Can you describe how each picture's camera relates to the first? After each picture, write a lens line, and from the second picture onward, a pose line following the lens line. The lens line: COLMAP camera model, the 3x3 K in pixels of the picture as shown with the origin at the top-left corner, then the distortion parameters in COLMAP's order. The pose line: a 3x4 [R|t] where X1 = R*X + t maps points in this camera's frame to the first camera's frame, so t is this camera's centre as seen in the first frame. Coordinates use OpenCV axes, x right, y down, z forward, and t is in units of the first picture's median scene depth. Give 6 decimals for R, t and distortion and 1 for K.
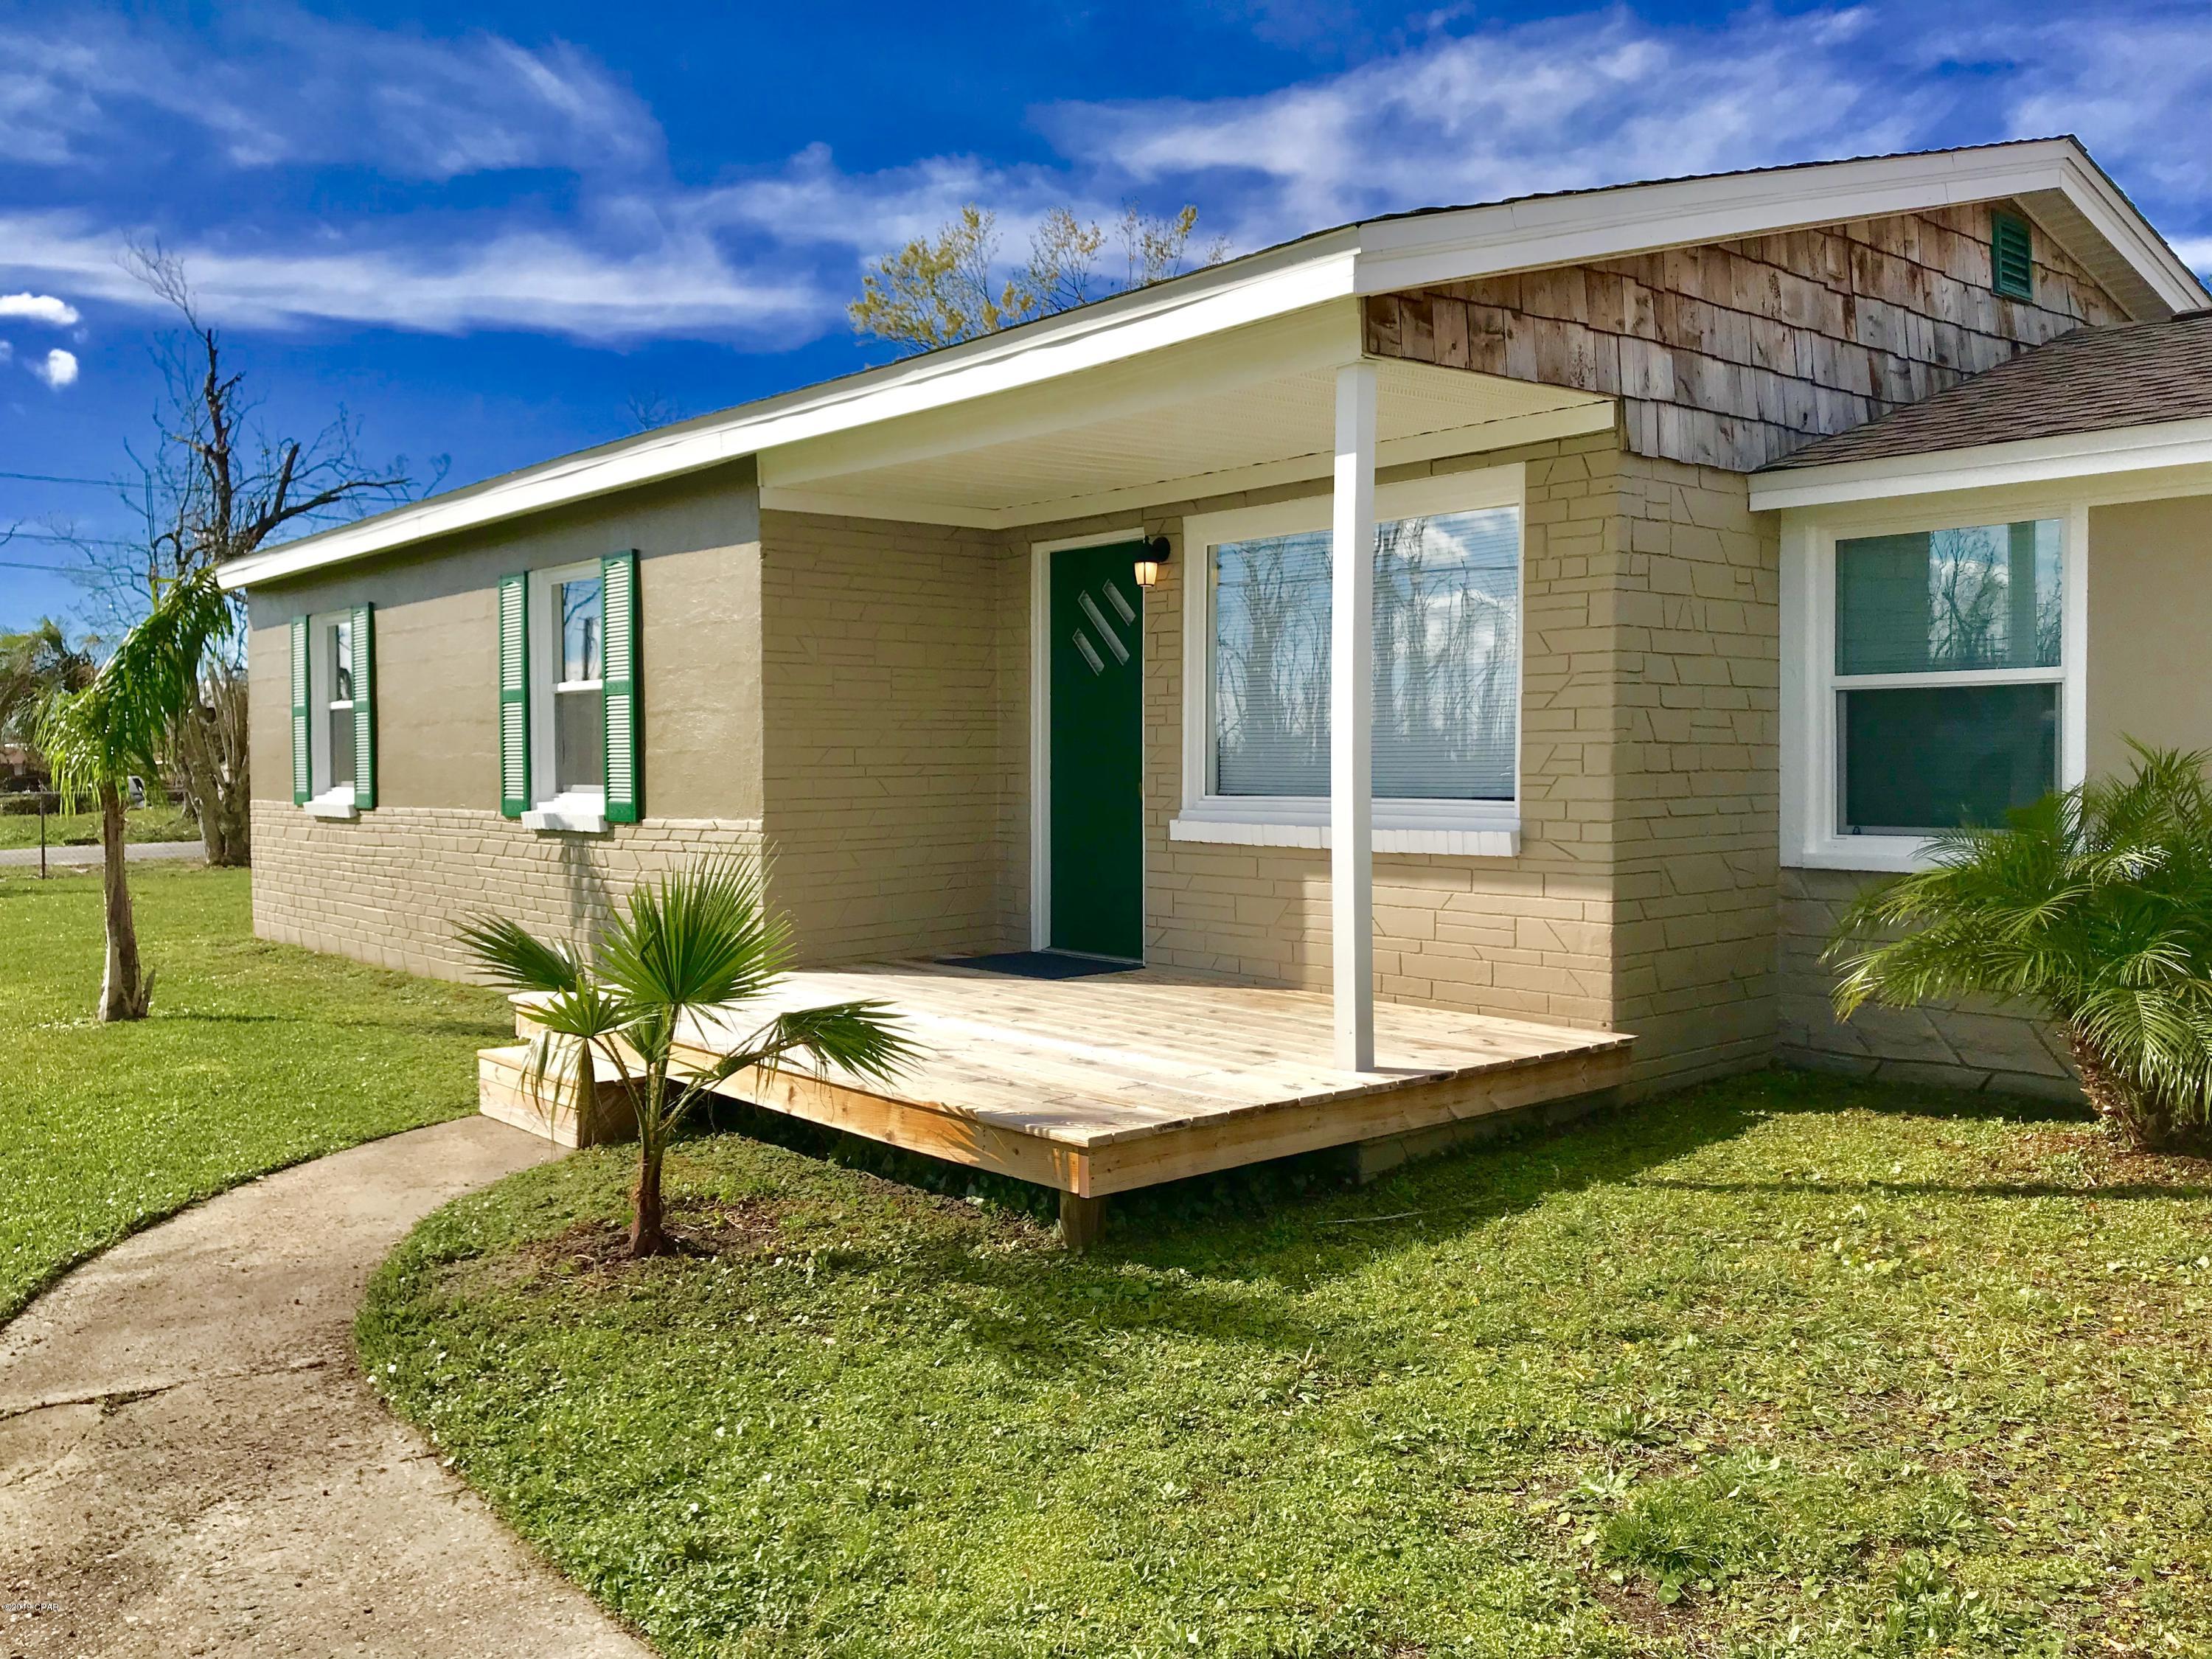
lens RADIAL K [[1817.8, 0, 1106.0], [0, 1817.8, 829.5], [0, 0, 1]] dist [0.038535, 0.001068]
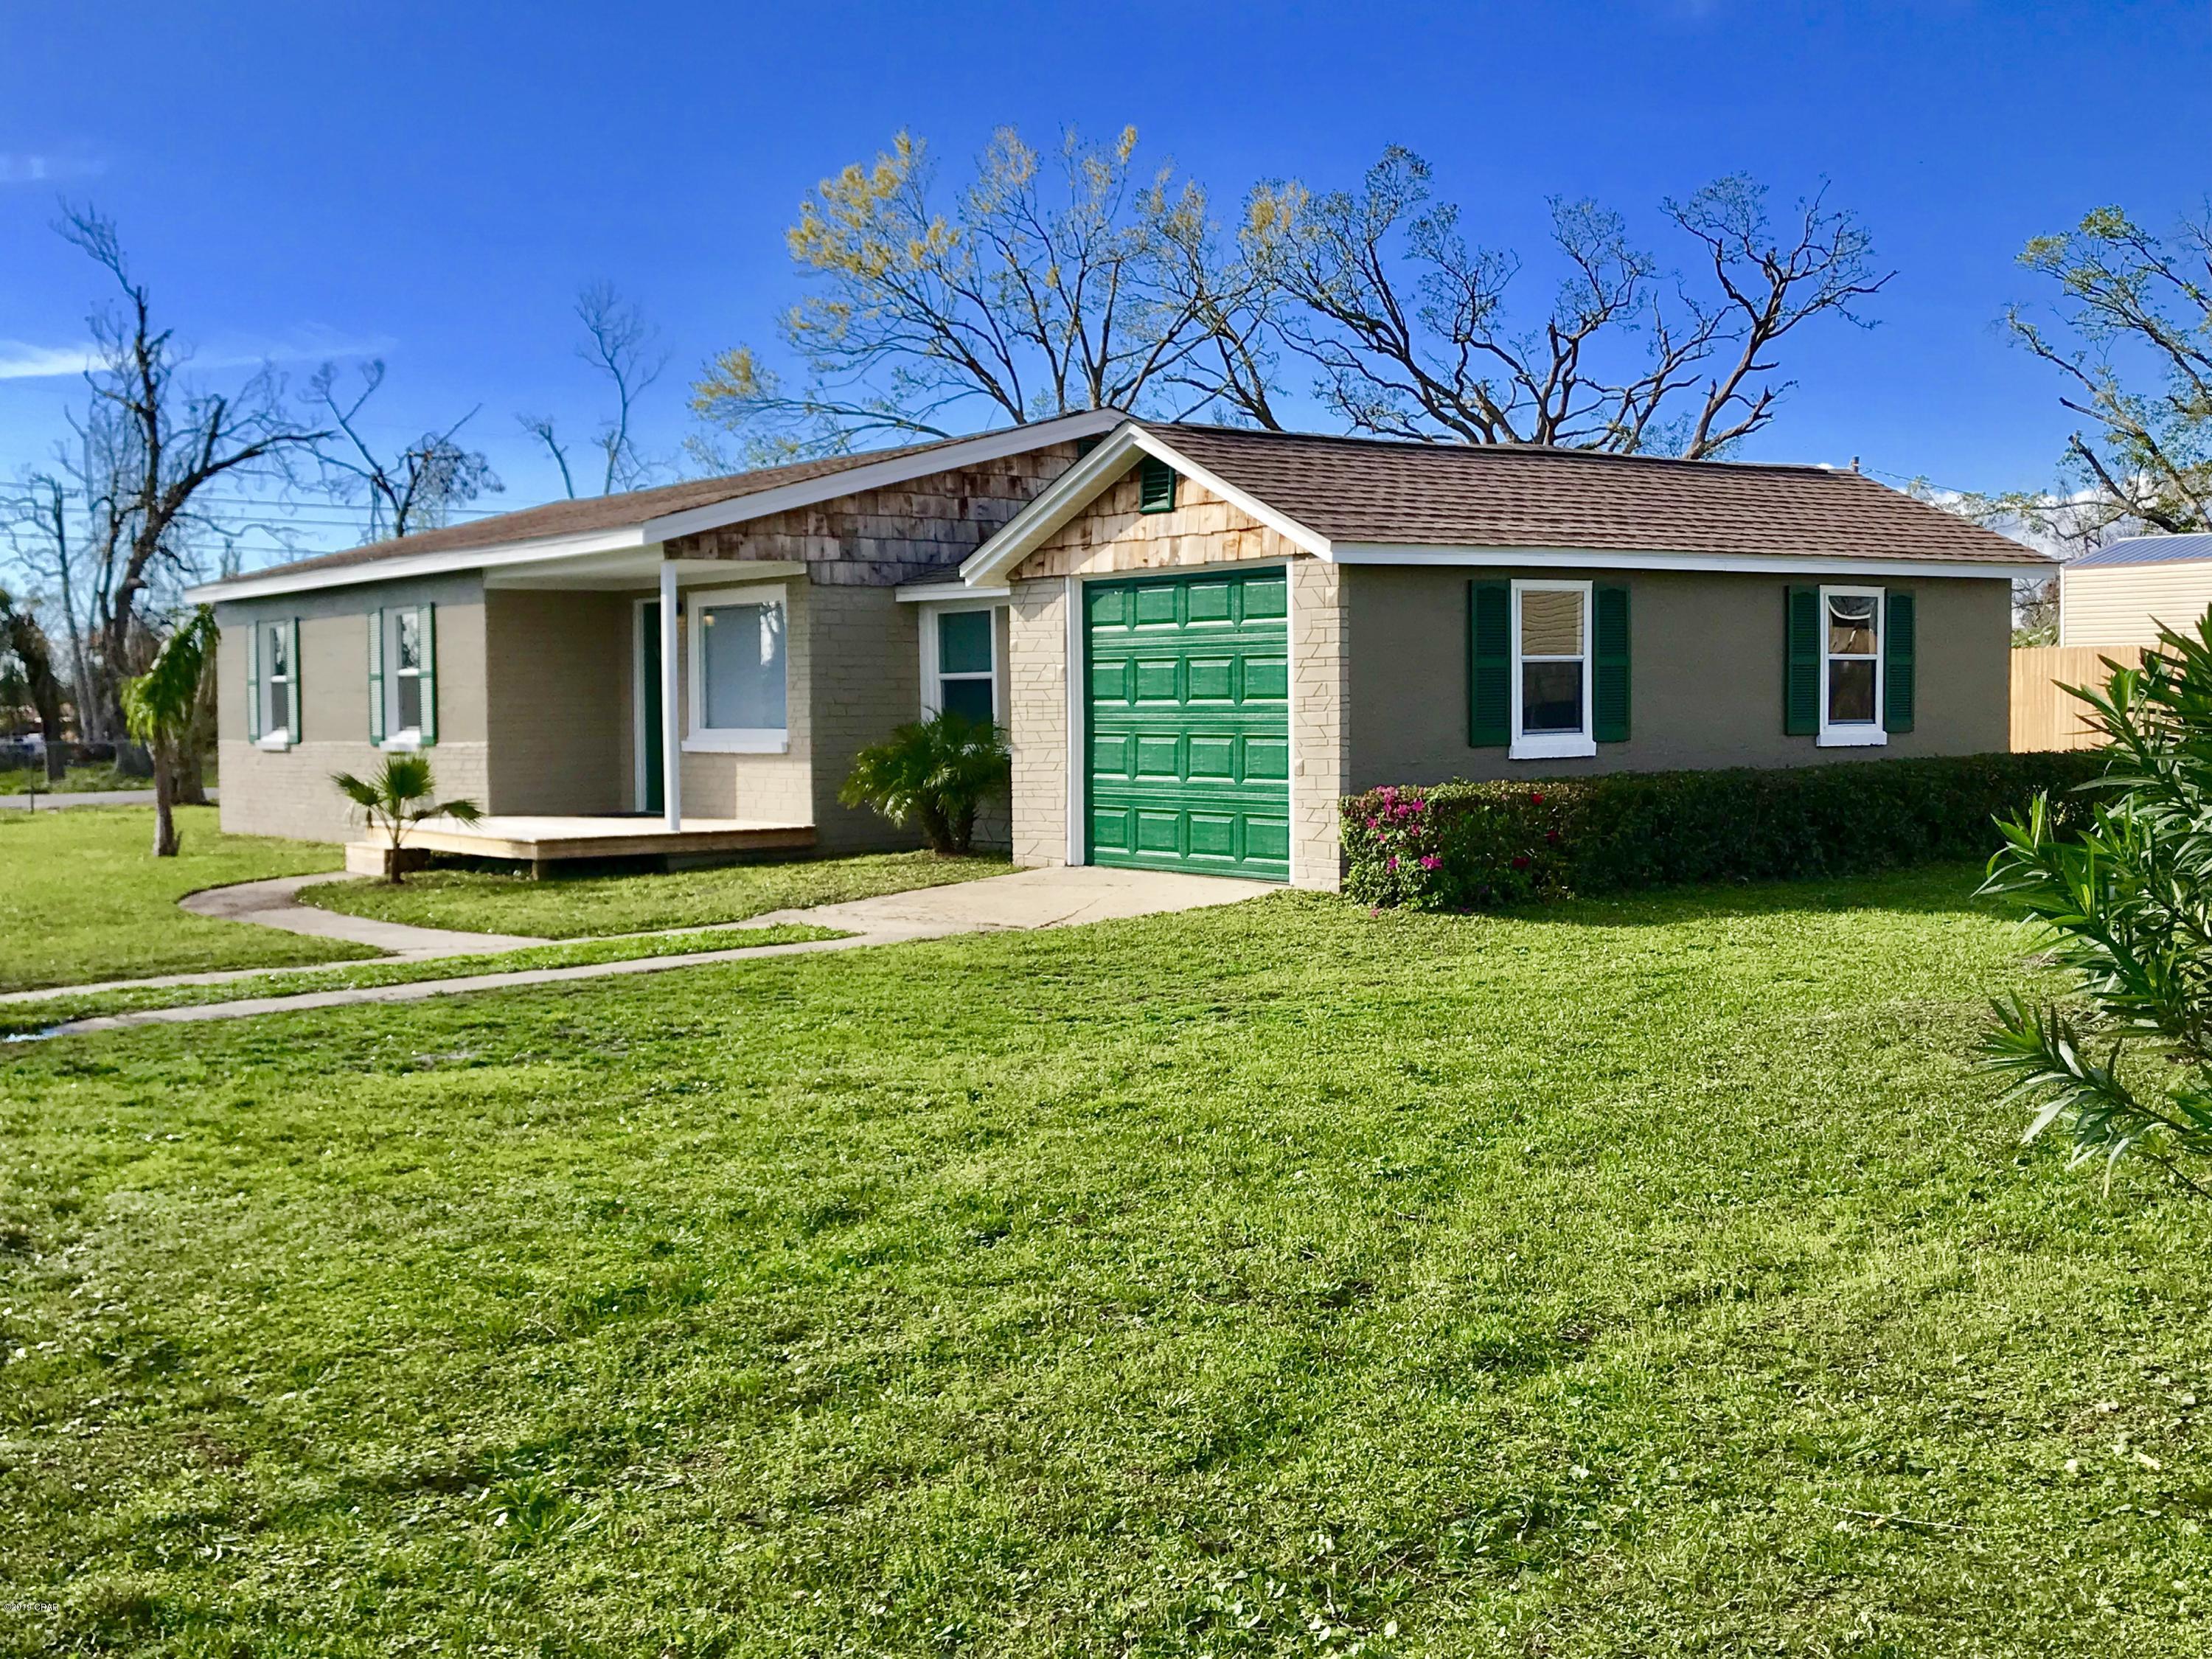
lens RADIAL K [[2379.1, 0, 1106.0], [0, 2379.1, 829.5], [0, 0, 1]] dist [0.023280, 0.012008]
pose [[0.998514, 0.000373, -0.054497, 0.429439], [0.000184, 0.999948, 0.010216, 0.043327], [0.054498, -0.010210, 0.998462, -1.074435]]
